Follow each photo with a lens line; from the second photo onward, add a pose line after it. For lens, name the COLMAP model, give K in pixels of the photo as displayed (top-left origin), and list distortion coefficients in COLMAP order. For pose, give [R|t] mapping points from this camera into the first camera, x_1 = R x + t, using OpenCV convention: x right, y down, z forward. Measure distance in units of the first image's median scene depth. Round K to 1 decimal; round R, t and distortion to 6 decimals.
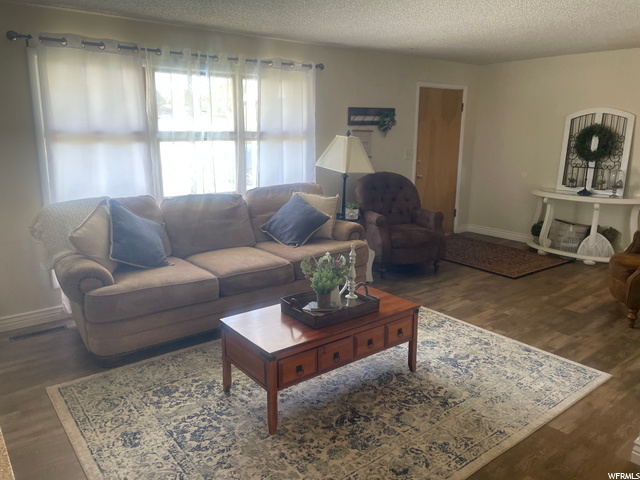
lens RADIAL K [[483.4, 0, 317.6], [0, 483.4, 240.0], [0, 0, 1]] dist [0.083386, -0.107110]
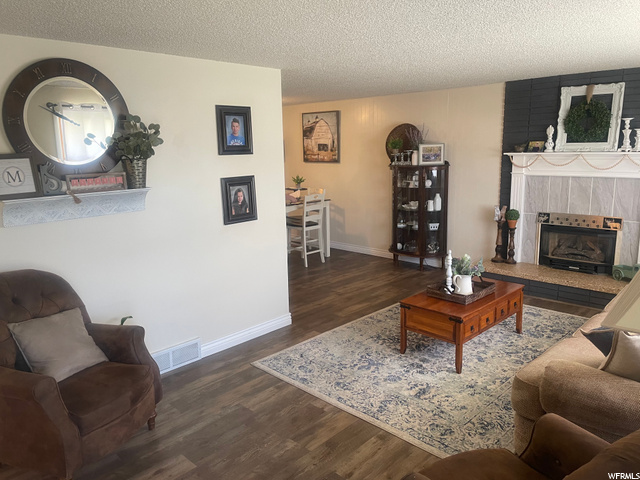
lens RADIAL K [[483.4, 0, 317.8], [0, 483.4, 235.1], [0, 0, 1]] dist [0.083386, -0.107110]
pose [[-0.991609, 0.042030, -0.122252, 0.490008], [-0.010177, 0.917359, 0.397932, -0.459615], [0.128874, 0.395837, -0.909233, 1.757914]]
